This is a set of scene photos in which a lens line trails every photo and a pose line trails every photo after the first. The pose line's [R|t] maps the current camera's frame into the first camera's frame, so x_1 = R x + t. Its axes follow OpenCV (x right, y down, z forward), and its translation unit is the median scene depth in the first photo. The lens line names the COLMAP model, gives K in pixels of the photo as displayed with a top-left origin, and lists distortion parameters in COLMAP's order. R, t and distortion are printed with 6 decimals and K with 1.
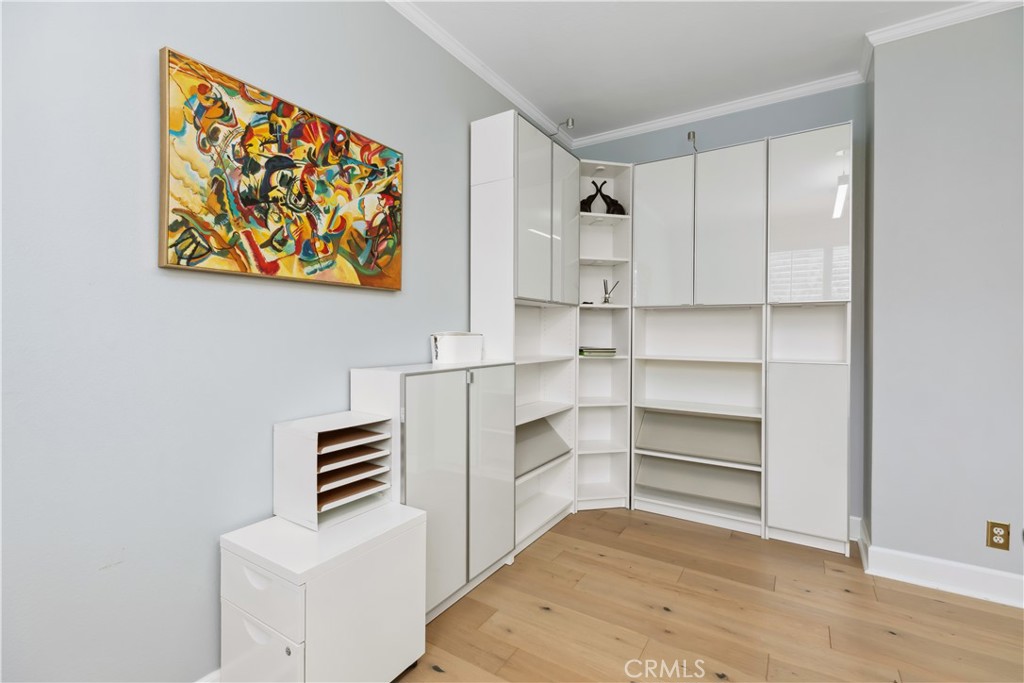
lens RADIAL K [[449.9, 0, 515.8], [0, 449.9, 335.1], [0, 0, 1]] dist [0.007883, -0.000875]
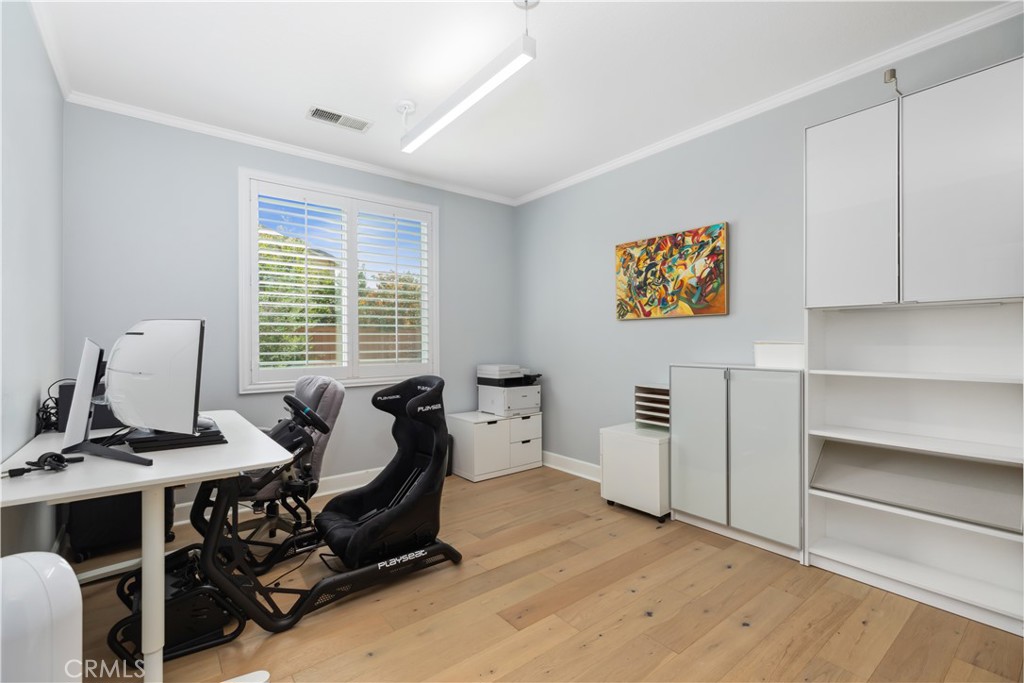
lens RADIAL K [[449.9, 0, 511.6], [0, 449.9, 342.5], [0, 0, 1]] dist [0.007883, -0.000875]
pose [[-0.311111, -0.003719, -0.950366, 1.674922], [-0.006762, 0.999976, -0.001699, 0.002805], [0.950350, 0.005898, -0.311128, 0.963427]]
